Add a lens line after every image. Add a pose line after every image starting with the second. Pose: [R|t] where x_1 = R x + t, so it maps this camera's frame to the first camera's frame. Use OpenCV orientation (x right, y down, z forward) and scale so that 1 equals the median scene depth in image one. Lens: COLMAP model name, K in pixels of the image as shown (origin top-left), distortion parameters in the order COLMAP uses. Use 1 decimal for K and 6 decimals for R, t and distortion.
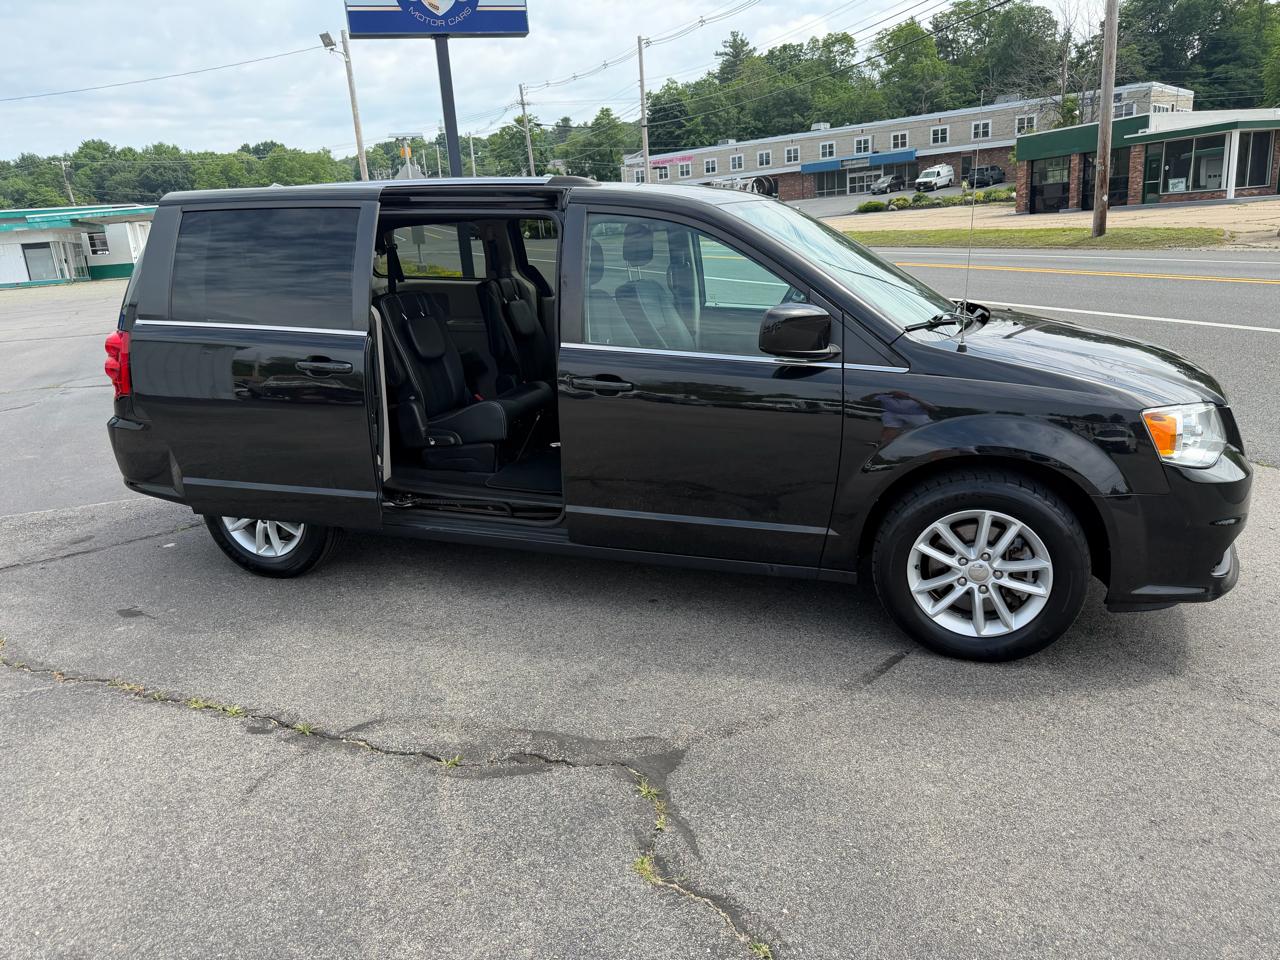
lens RADIAL K [[909.3, 0, 644.1], [0, 909.3, 476.7], [0, 0, 1]] dist [0.050511, -0.068293]
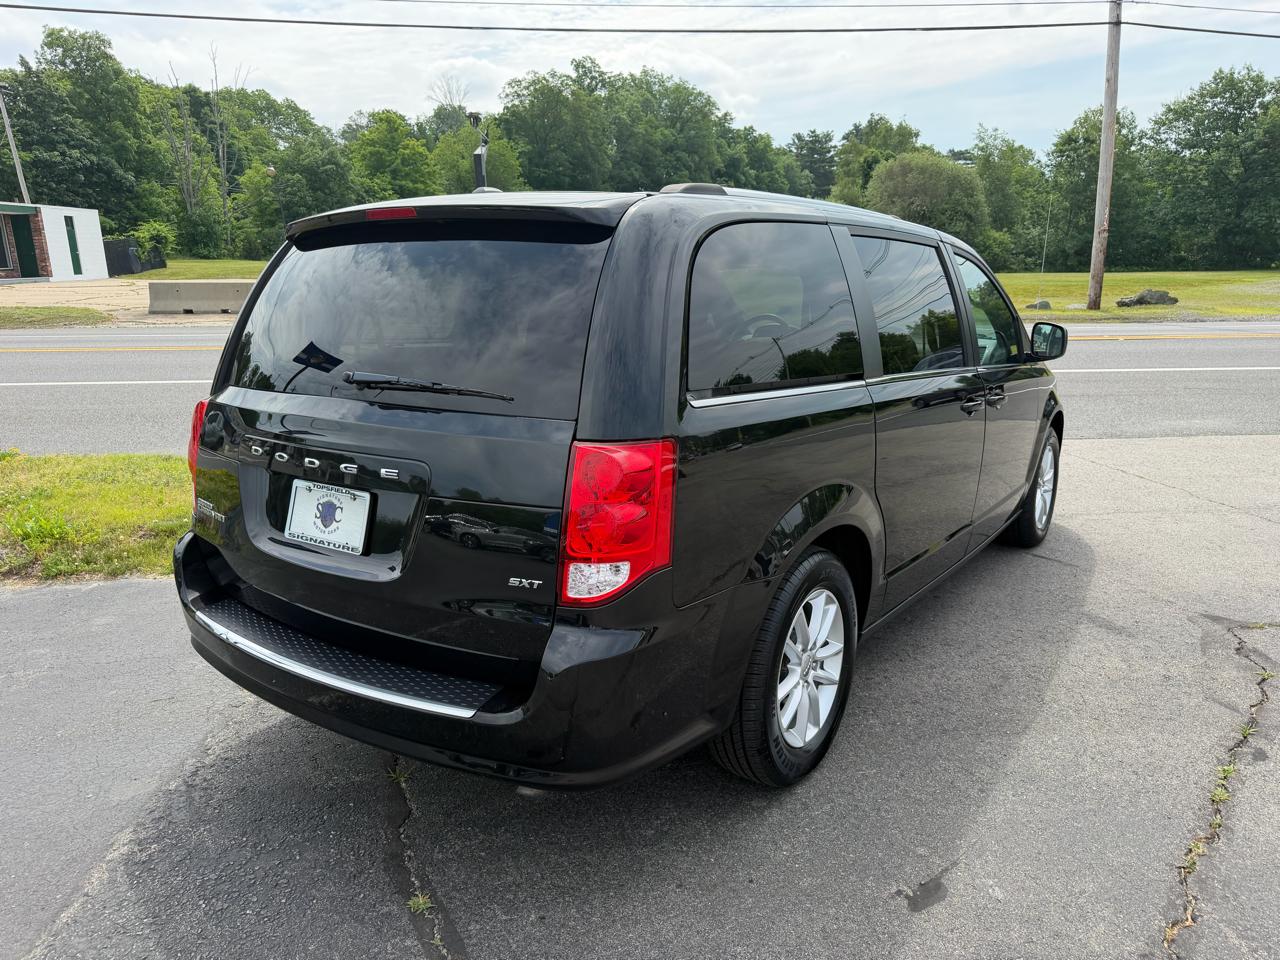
lens RADIAL K [[919.6, 0, 640.0], [0, 919.6, 480.0], [0, 0, 1]] dist [0.000823, -0.003999]
pose [[0.276962, -0.171783, 0.945401, -0.344097], [0.253628, 0.962066, 0.100509, -0.063060], [-0.926804, 0.211943, 0.310024, 0.290122]]
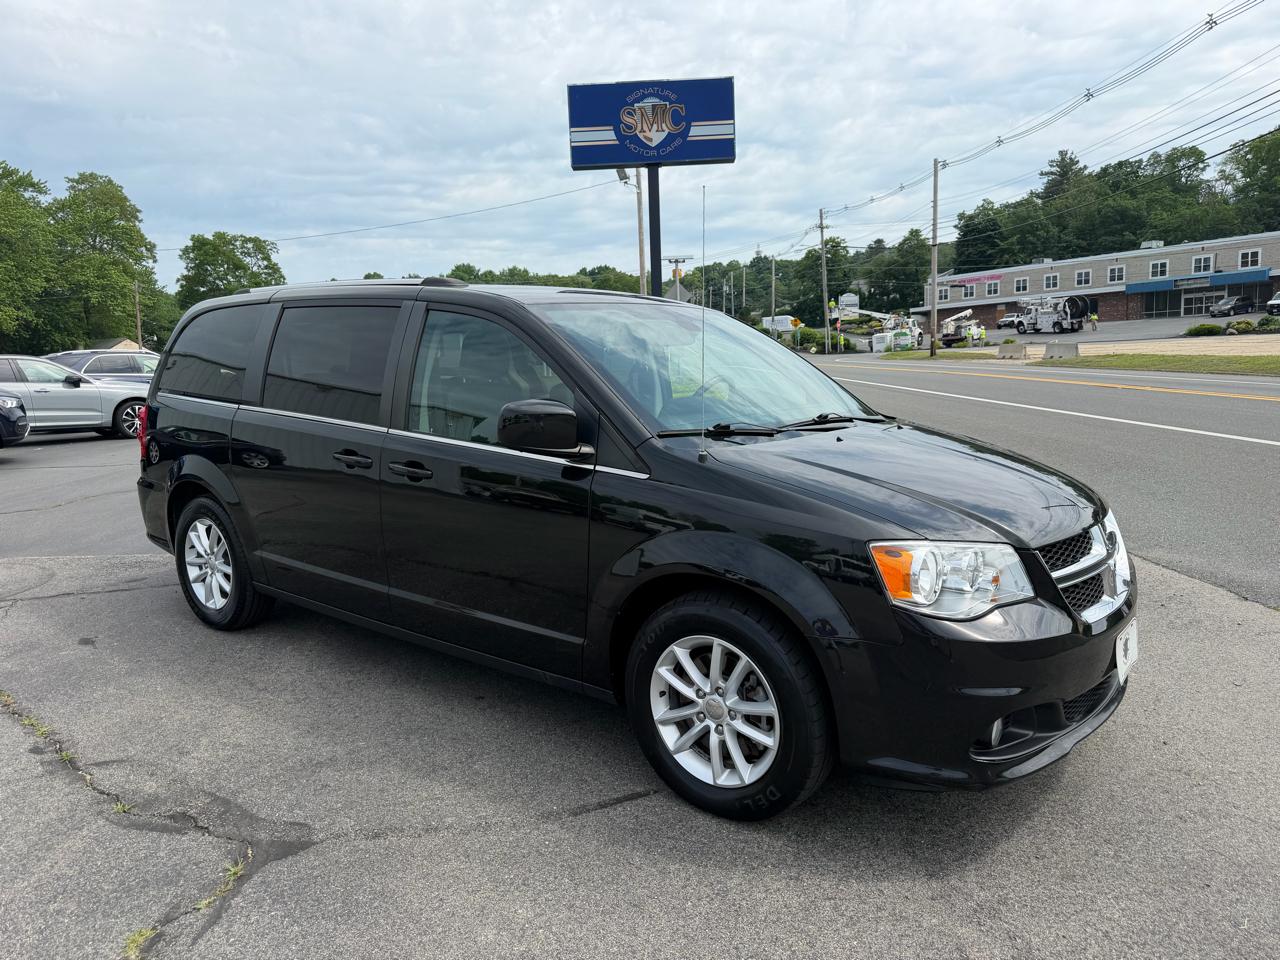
lens RADIAL K [[913.6, 0, 637.6], [0, 913.6, 480.9], [0, 0, 1]] dist [0.018798, -0.021340]
pose [[0.943574, 0.073156, -0.322981, 0.142204], [-0.110348, 0.989014, -0.098360, -0.004815], [0.312237, 0.128450, 0.941280, 0.030260]]
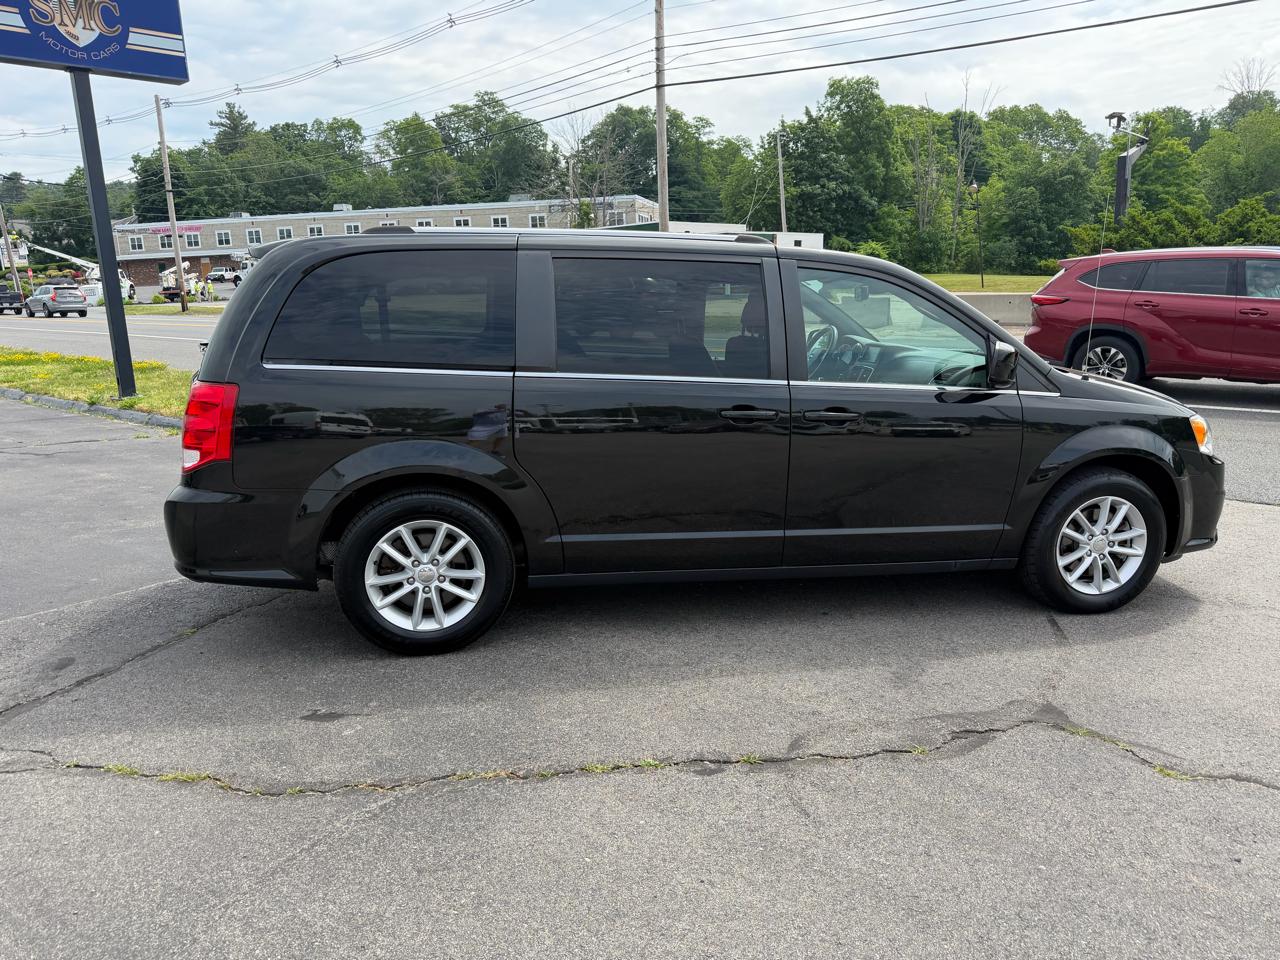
lens RADIAL K [[911.0, 0, 640.0], [0, 911.0, 480.0], [0, 0, 1]] dist [0.026832, -0.030799]
pose [[0.870484, -0.064358, 0.487971, -0.217436], [0.104067, 0.993067, -0.054670, 0.003615], [-0.481069, 0.098371, 0.871146, 0.038065]]
